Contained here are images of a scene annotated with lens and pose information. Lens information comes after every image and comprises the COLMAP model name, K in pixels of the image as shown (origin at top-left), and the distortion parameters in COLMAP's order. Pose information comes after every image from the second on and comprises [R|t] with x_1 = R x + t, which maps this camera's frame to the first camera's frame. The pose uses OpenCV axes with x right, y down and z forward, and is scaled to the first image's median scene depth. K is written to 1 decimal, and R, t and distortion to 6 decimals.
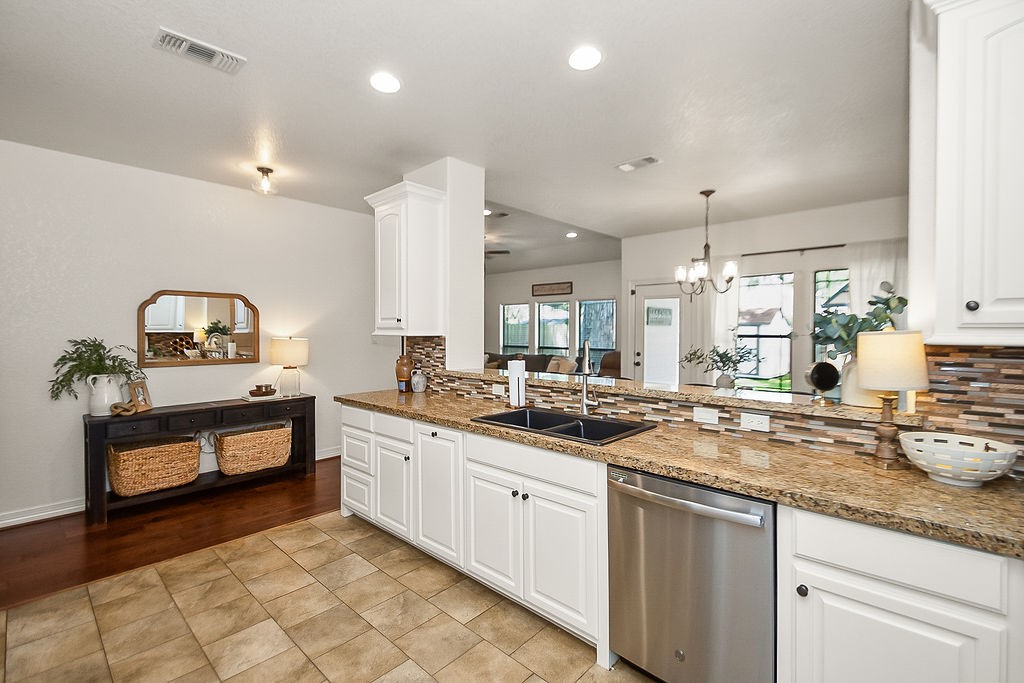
lens RADIAL K [[447.5, 0, 515.9], [0, 447.5, 344.4], [0, 0, 1]] dist [0.028160, -0.014806]
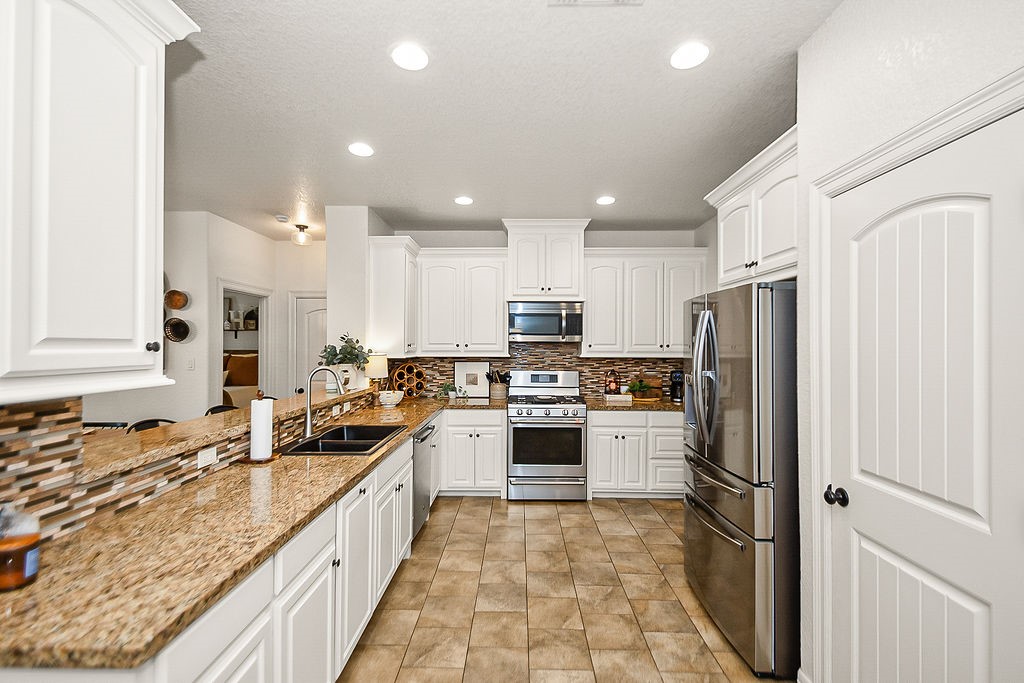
lens RADIAL K [[447.5, 0, 515.9], [0, 447.5, 344.4], [0, 0, 1]] dist [0.028160, -0.014806]
pose [[-0.664975, -0.000132, 0.746866, -0.729900], [0.021869, 0.999568, 0.019648, -0.054316], [-0.746546, 0.029398, -0.664684, 0.997994]]
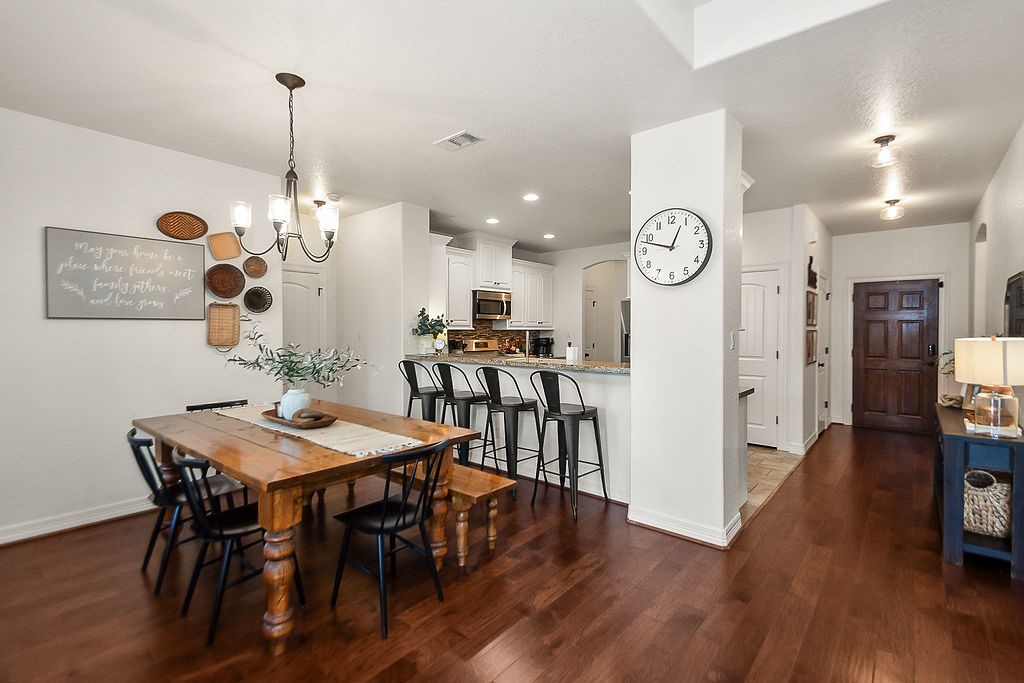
lens RADIAL K [[466.2, 0, 512.0], [0, 466.2, 341.5], [0, 0, 1]] dist [0.003795, 0.000320]
pose [[-0.999222, -0.003292, -0.039288, 0.221599], [-0.005676, 0.998139, 0.060717, -0.061209], [0.039015, 0.060893, -0.997381, 2.116969]]
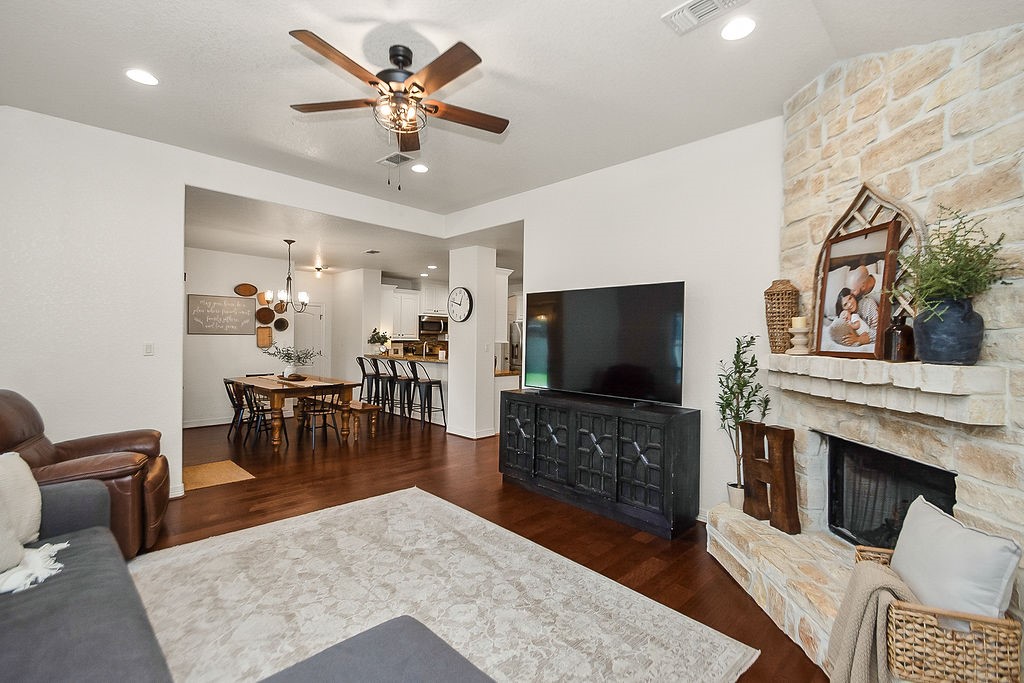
lens RADIAL K [[454.5, 0, 512.4], [0, 454.5, 335.8], [0, 0, 1]] dist [0.021712, -0.015816]
pose [[-0.999167, -0.011347, 0.039209, -0.446402], [-0.010320, 0.999601, 0.026287, -0.108640], [-0.039491, 0.025860, -0.998885, 3.174929]]
